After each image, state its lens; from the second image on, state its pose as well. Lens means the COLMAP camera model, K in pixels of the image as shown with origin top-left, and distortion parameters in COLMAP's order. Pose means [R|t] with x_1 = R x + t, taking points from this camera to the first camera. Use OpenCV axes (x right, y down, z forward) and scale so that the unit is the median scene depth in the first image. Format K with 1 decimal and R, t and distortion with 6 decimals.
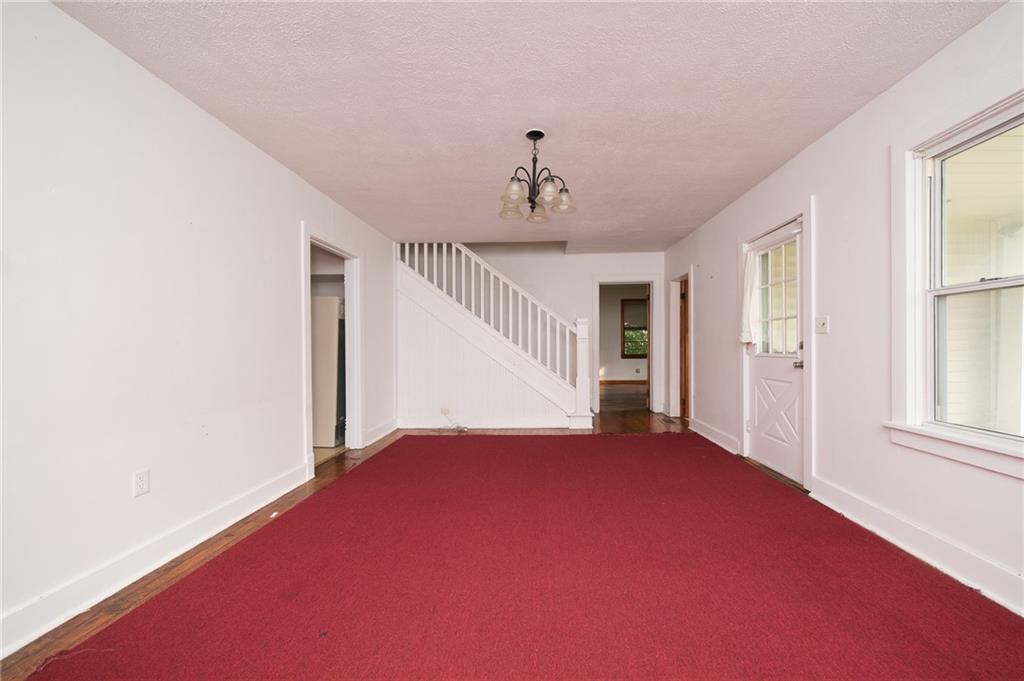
lens RADIAL K [[391.3, 0, 512.0], [0, 391.3, 340.5], [0, 0, 1]] dist [0.000282, 0.000165]
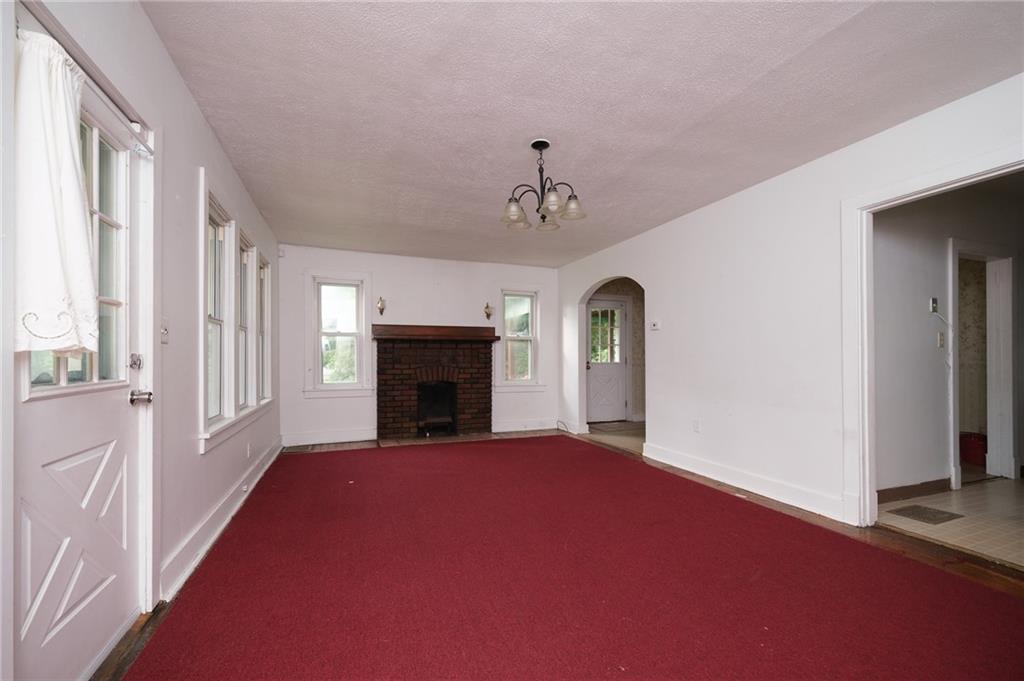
lens RADIAL K [[440.3, 0, 512.2], [0, 440.3, 353.4], [0, 0, 1]] dist [0.000150, -0.000003]
pose [[-0.906407, 0.004628, -0.422380, 0.603491], [0.011098, 0.999856, -0.012859, 0.022145], [0.422259, -0.016343, -0.906328, 1.982801]]
